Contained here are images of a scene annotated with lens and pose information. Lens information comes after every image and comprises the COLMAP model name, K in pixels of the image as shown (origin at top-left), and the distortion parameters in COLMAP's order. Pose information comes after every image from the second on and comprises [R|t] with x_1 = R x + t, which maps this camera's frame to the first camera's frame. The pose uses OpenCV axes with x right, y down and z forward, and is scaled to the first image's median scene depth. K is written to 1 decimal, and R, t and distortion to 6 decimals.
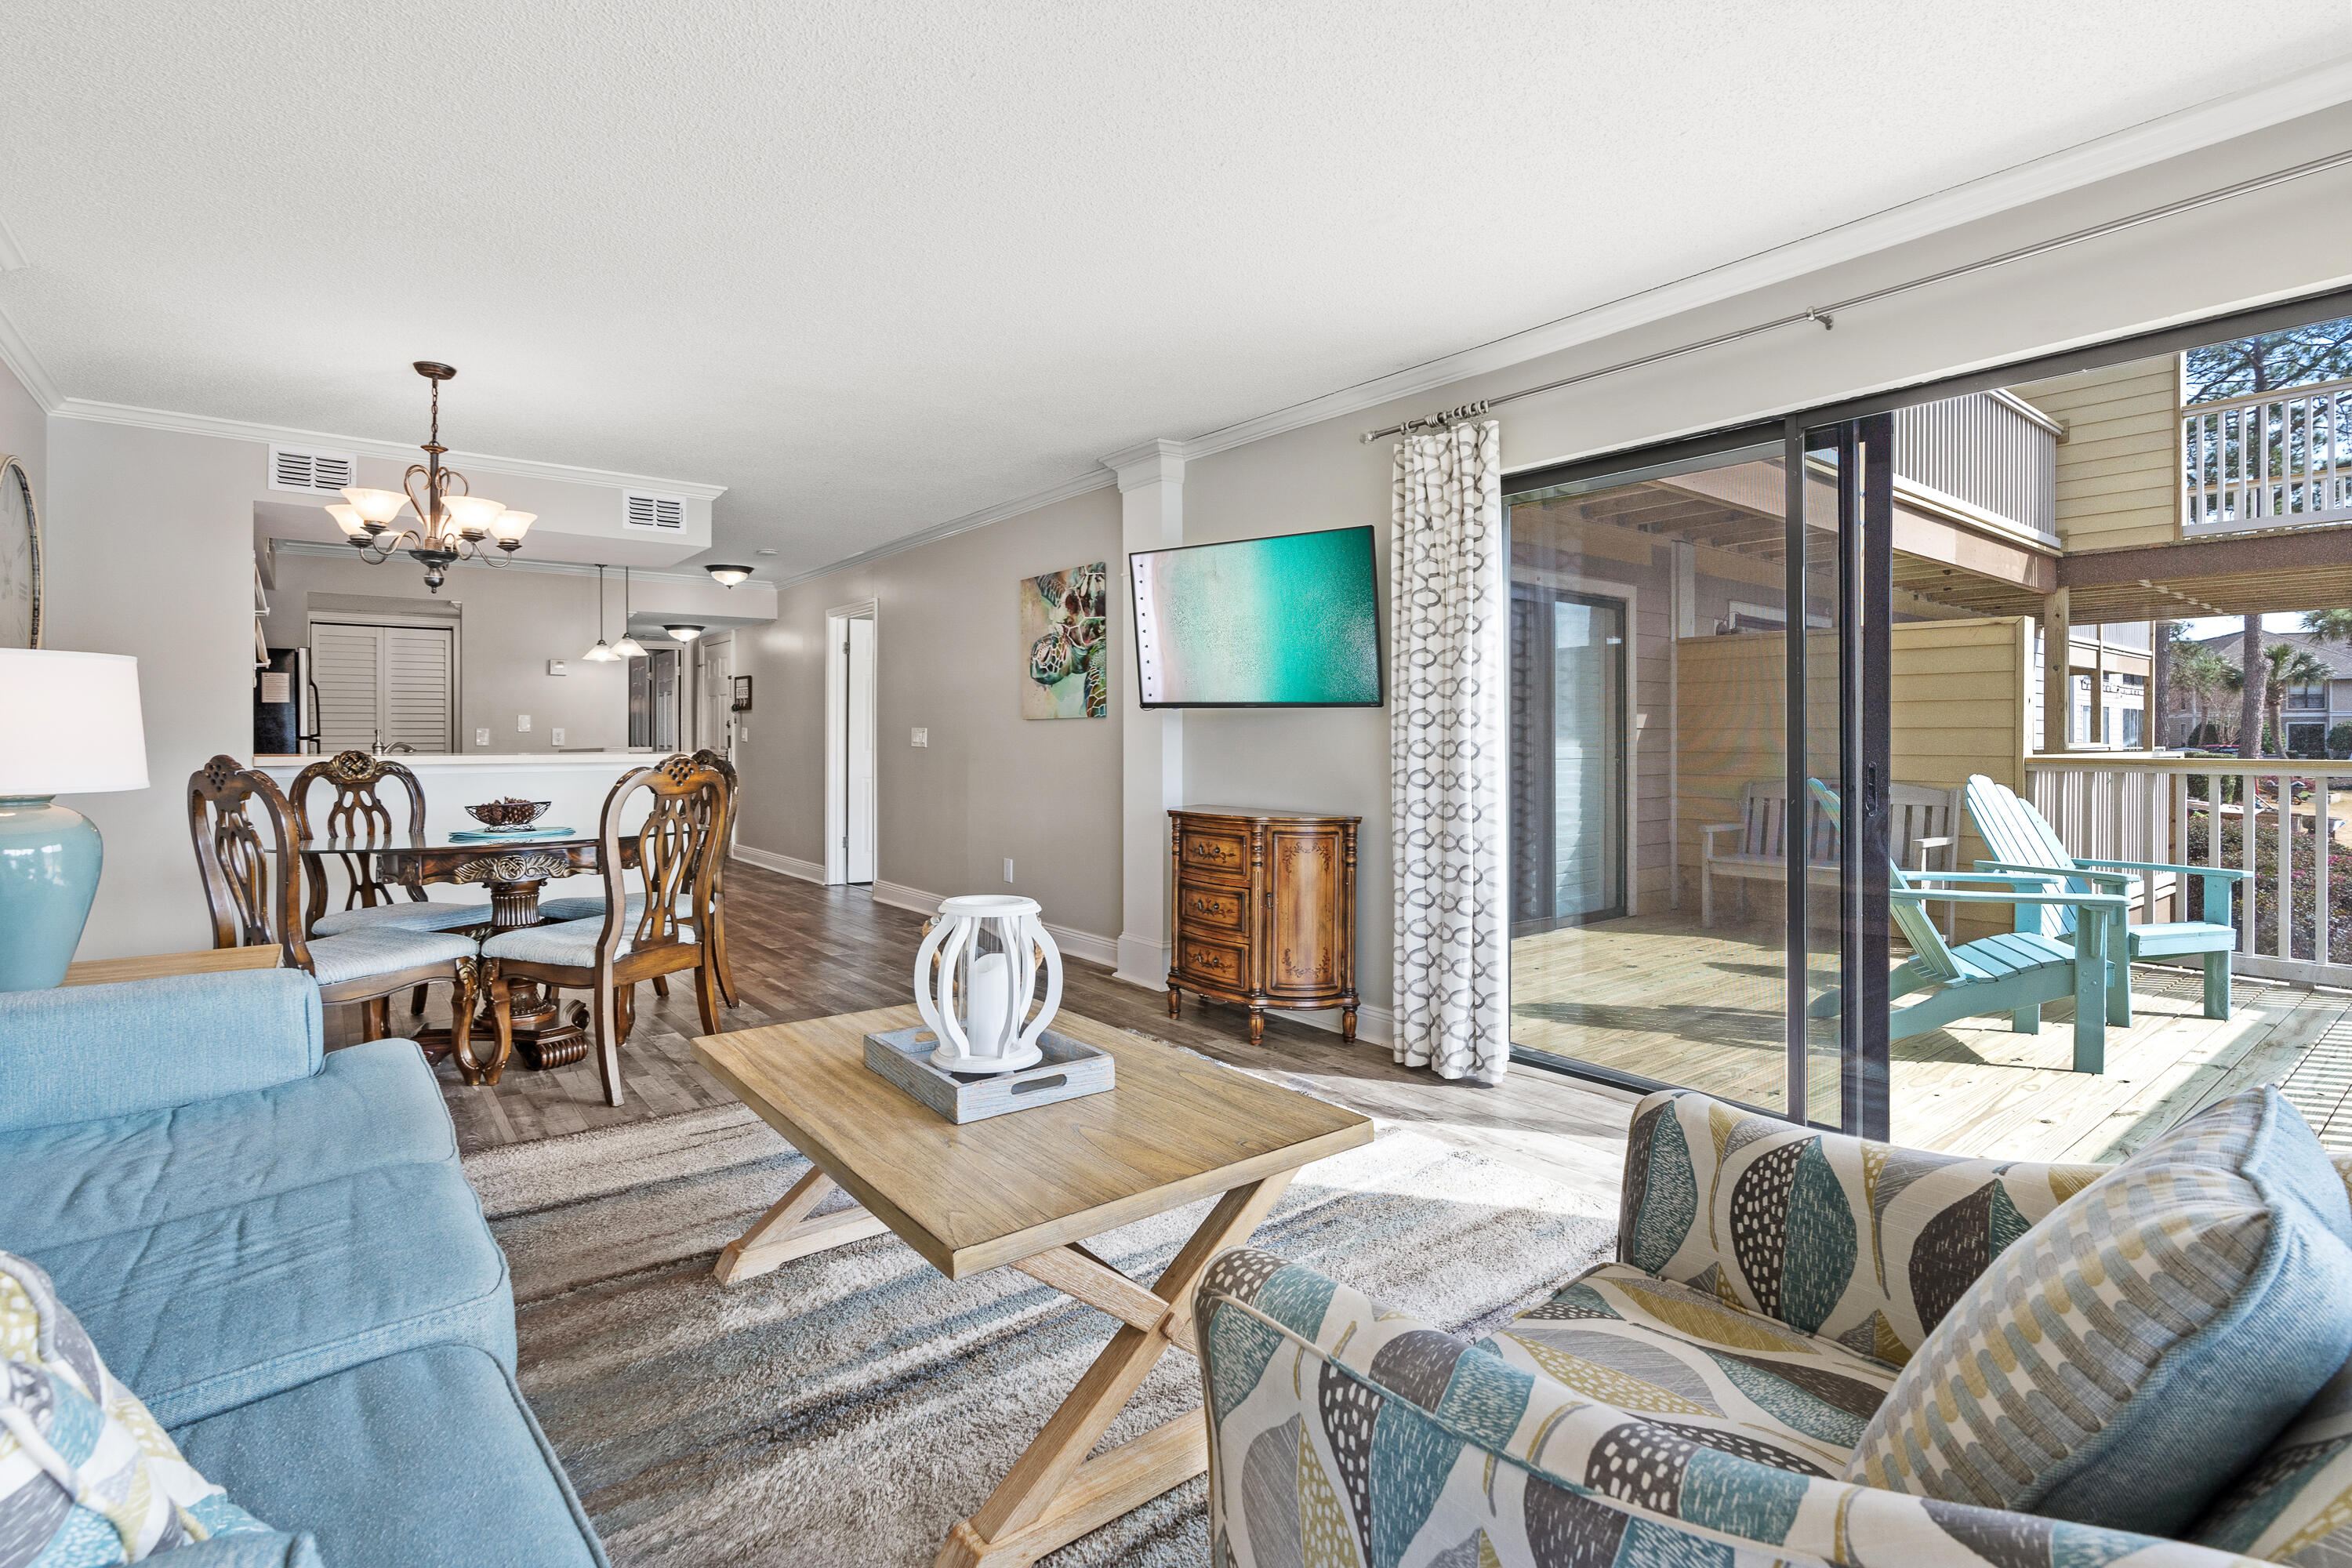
lens RADIAL K [[1085.7, 0, 1181.1], [0, 1085.7, 732.4], [0, 0, 1]] dist [-0.004316, 0.003187]
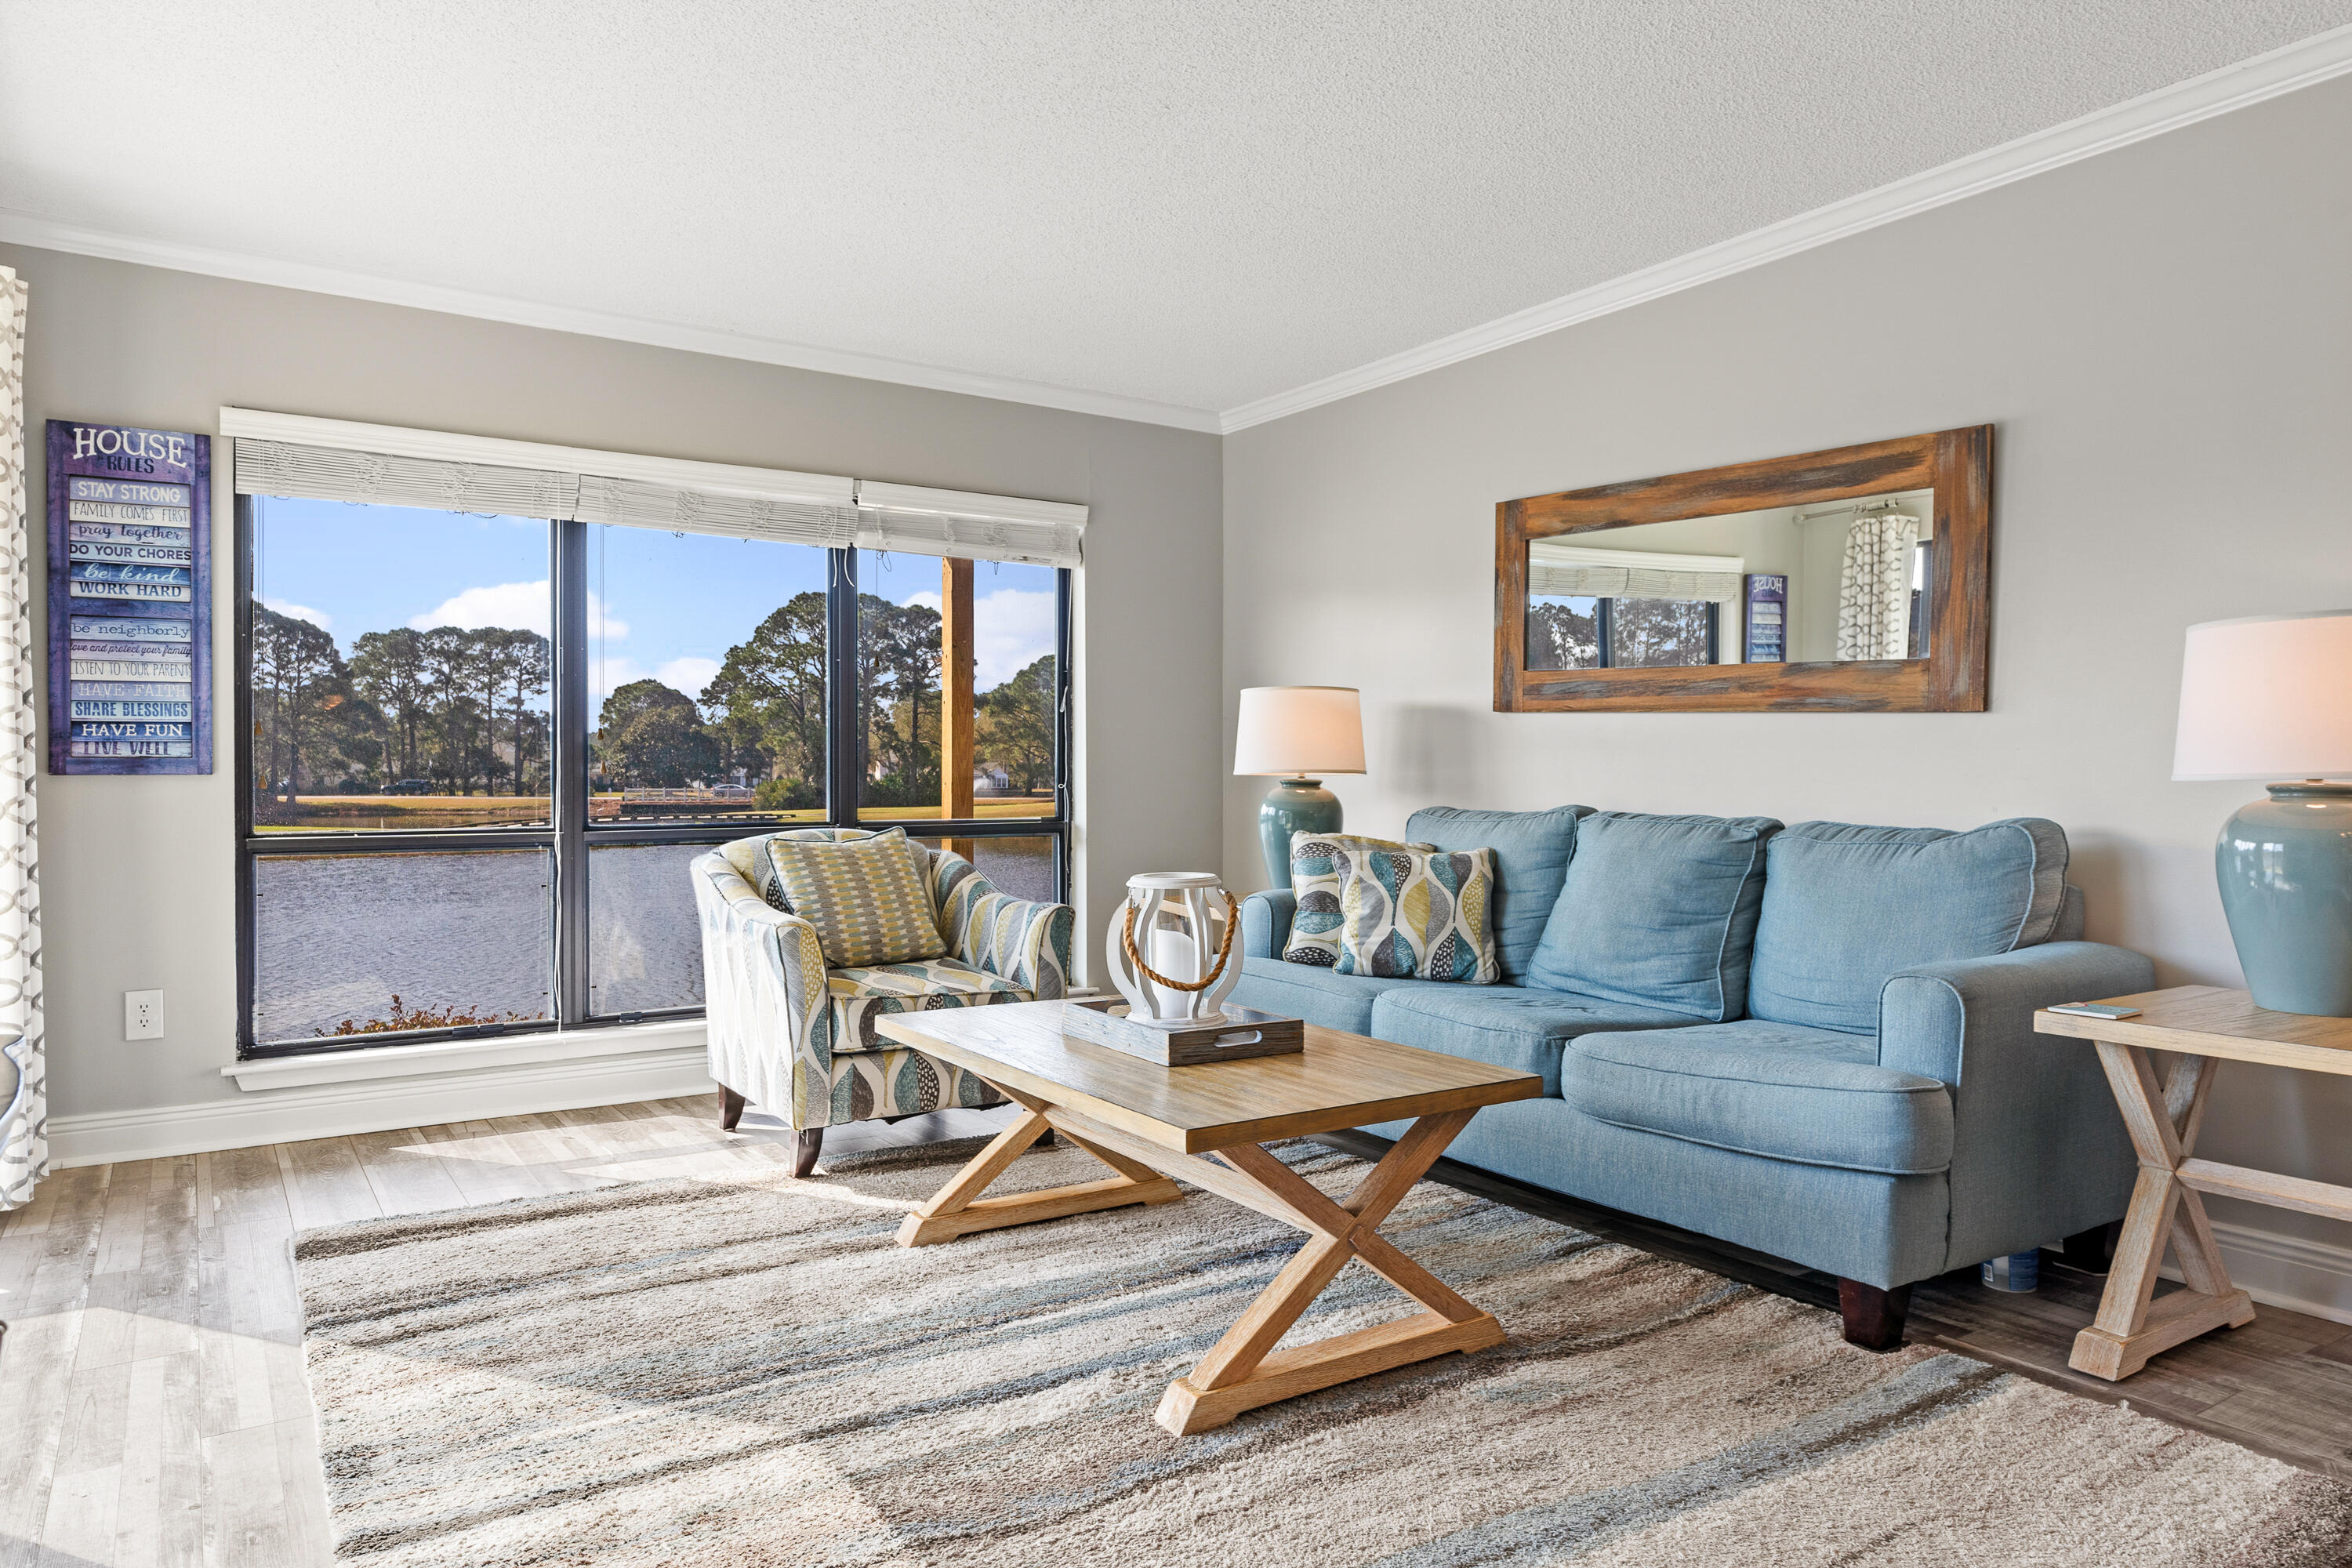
lens RADIAL K [[1478.8, 0, 1177.6], [0, 1478.8, 777.2], [0, 0, 1]] dist [-0.007591, 0.006080]
pose [[-0.994827, -0.004188, 0.101496, -0.117893], [-0.004637, 0.999980, -0.004190, 0.024485], [-0.101477, -0.004639, -0.994827, 0.889959]]
